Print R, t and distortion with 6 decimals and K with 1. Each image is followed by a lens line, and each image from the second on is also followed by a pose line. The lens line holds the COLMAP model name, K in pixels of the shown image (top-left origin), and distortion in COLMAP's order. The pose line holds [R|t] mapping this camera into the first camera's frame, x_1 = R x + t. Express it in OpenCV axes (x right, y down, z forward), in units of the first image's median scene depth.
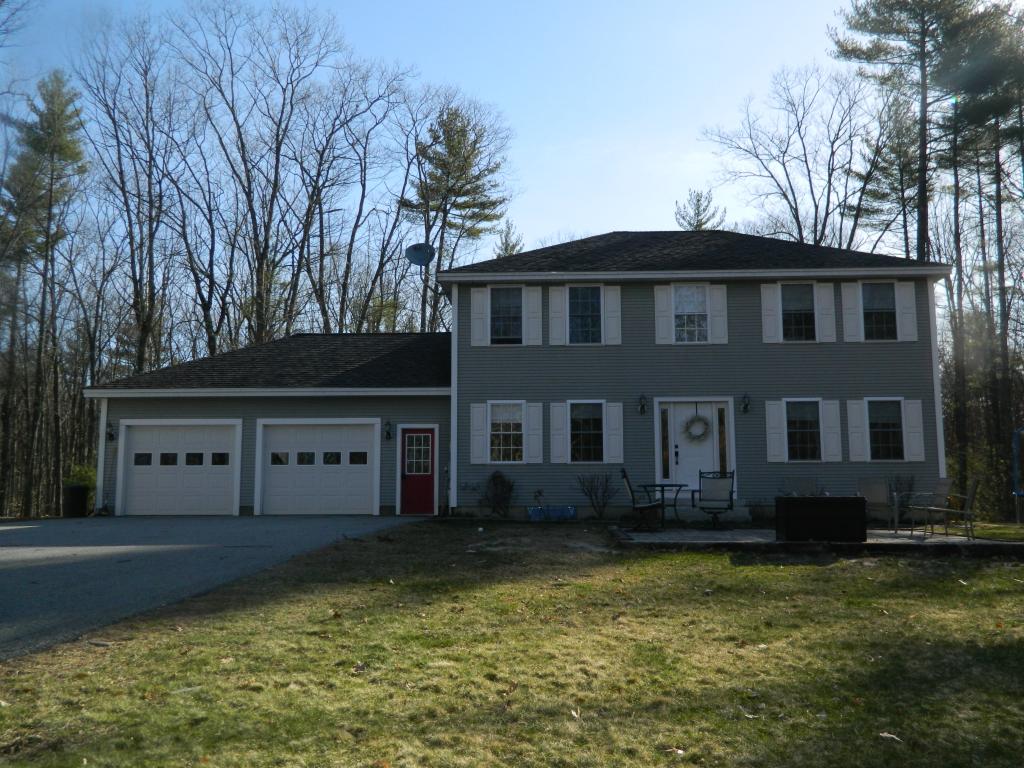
lens RADIAL K [[939.3, 0, 511.9], [0, 939.3, 383.9], [0, 0, 1]] dist [0.004937, 0.000000]
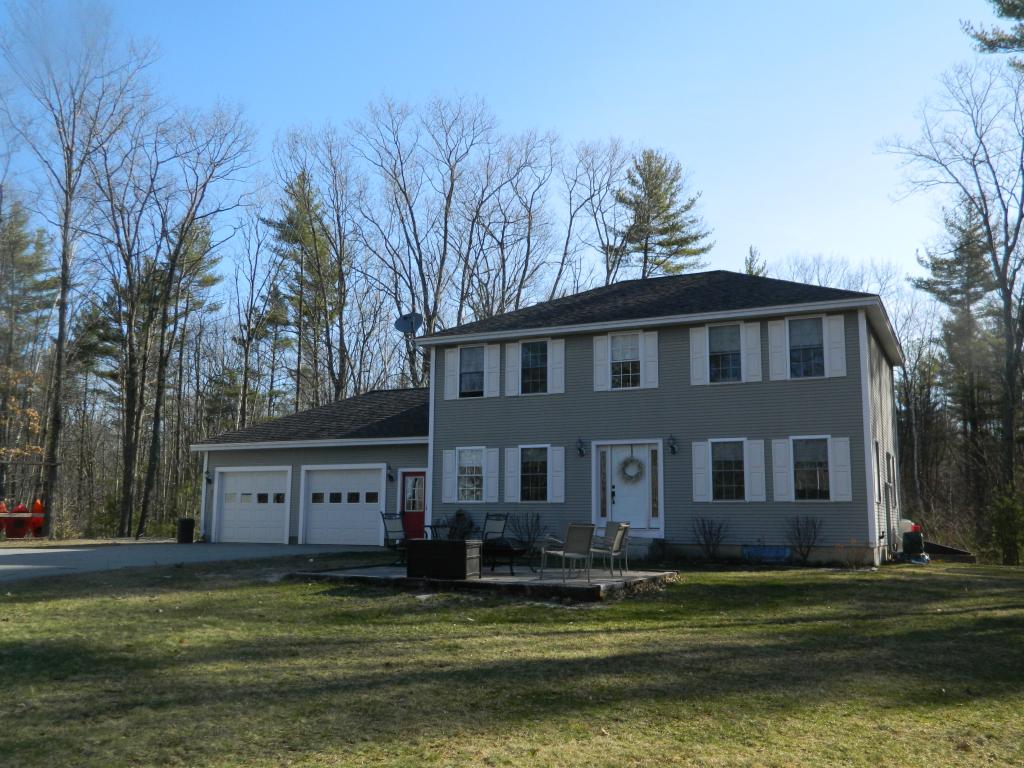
lens RADIAL K [[939.3, 0, 511.8], [0, 939.3, 383.2], [0, 0, 1]] dist [0.004937, 0.000000]
pose [[0.917644, -0.048515, -0.394431, 0.489392], [0.037302, 0.998653, -0.036052, -0.016152], [0.395649, 0.018370, 0.918218, -0.022943]]
